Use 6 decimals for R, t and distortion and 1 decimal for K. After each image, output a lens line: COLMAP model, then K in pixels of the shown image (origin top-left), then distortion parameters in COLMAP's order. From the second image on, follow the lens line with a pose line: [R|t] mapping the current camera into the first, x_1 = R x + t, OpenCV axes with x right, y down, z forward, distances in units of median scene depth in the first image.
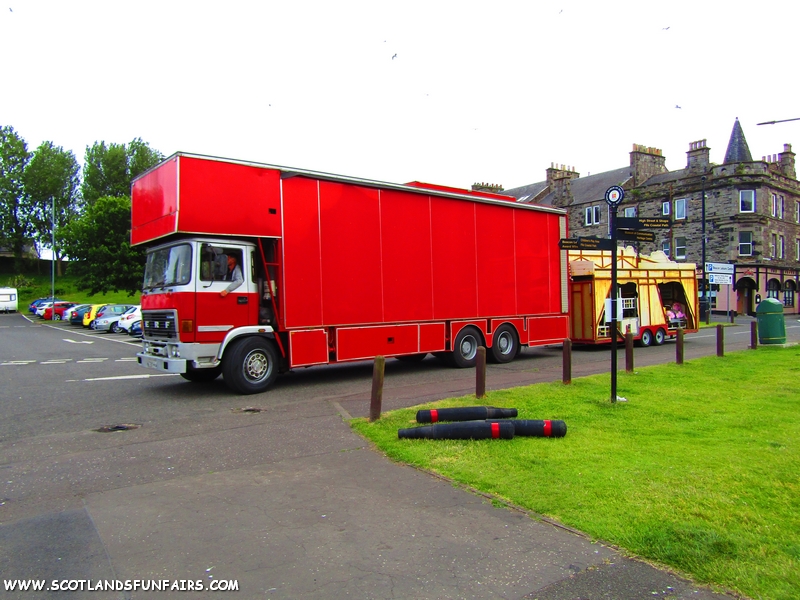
lens RADIAL K [[572.8, 0, 400.0], [0, 572.8, 300.0], [0, 0, 1]] dist [-0.000447, -0.000200]
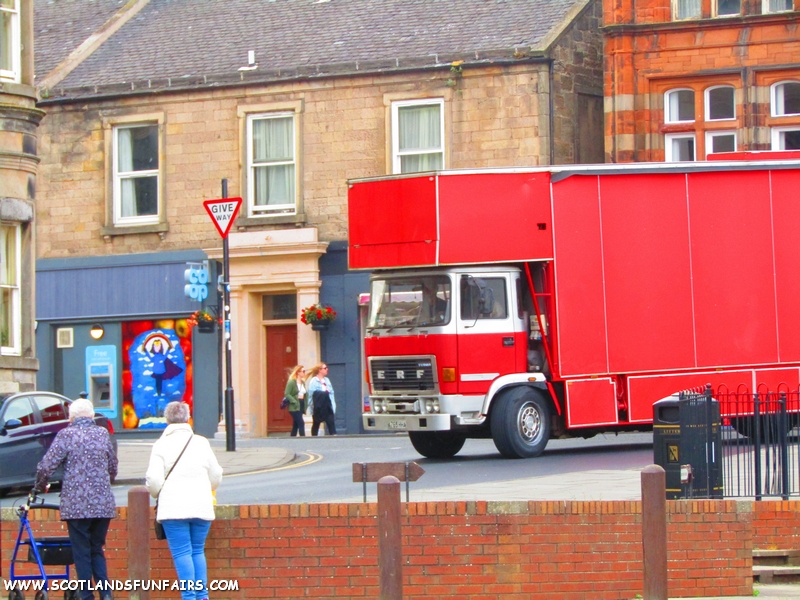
lens RADIAL K [[4208.9, 0, 400.0], [0, 4208.9, 300.0], [0, 0, 1]] dist [0.010627, 3.700198]
pose [[0.983684, -0.020833, -0.178696, 0.610790], [0.023165, 0.999671, 0.010974, -0.122731], [0.178408, -0.014935, 0.983843, -4.682943]]
